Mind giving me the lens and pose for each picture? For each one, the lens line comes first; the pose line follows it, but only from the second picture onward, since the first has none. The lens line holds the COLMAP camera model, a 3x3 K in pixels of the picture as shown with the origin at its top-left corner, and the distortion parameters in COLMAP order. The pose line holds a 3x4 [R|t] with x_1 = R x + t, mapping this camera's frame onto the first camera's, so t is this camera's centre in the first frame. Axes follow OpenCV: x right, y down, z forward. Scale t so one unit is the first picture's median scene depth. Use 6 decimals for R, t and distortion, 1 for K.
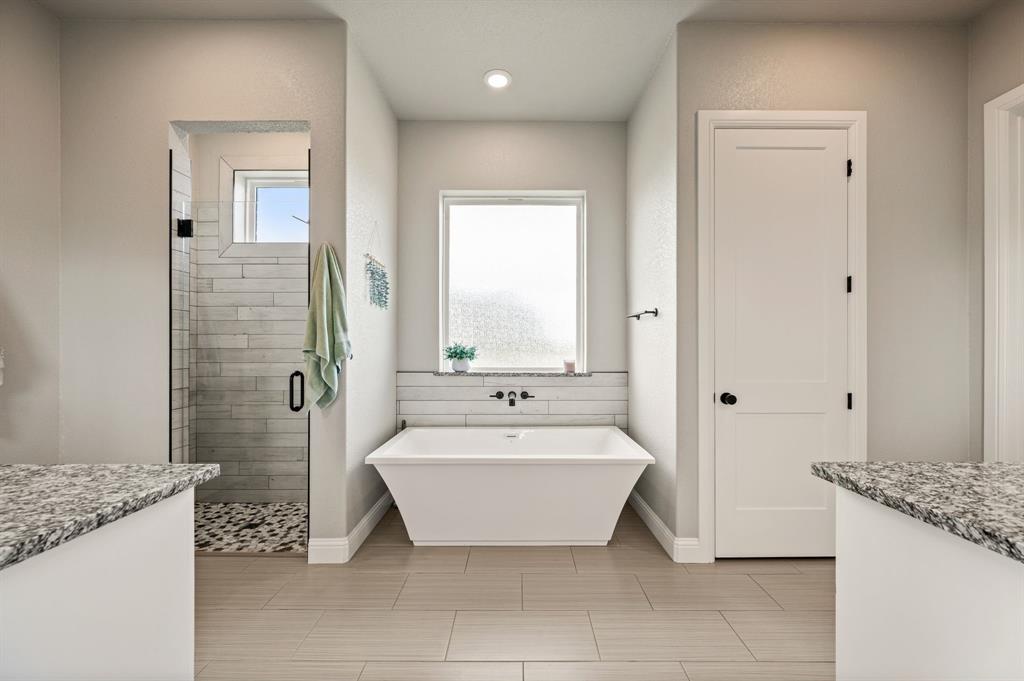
lens RADIAL K [[404.7, 0, 513.5], [0, 404.7, 346.3], [0, 0, 1]] dist [-0.001150, -0.000095]
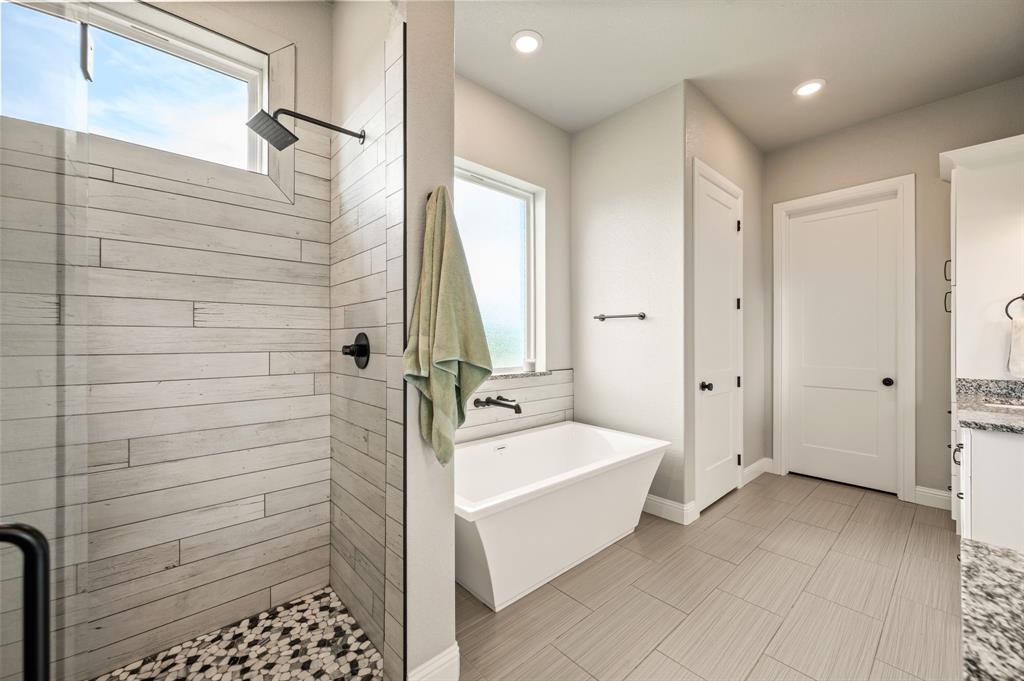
lens RADIAL K [[404.7, 0, 512.5], [0, 404.7, 337.6], [0, 0, 1]] dist [-0.001150, -0.000095]
pose [[0.742978, 0.004839, 0.669298, -0.551667], [-0.002053, 0.999986, -0.004951, -0.013315], [-0.669312, 0.002305, 0.742978, 0.314052]]
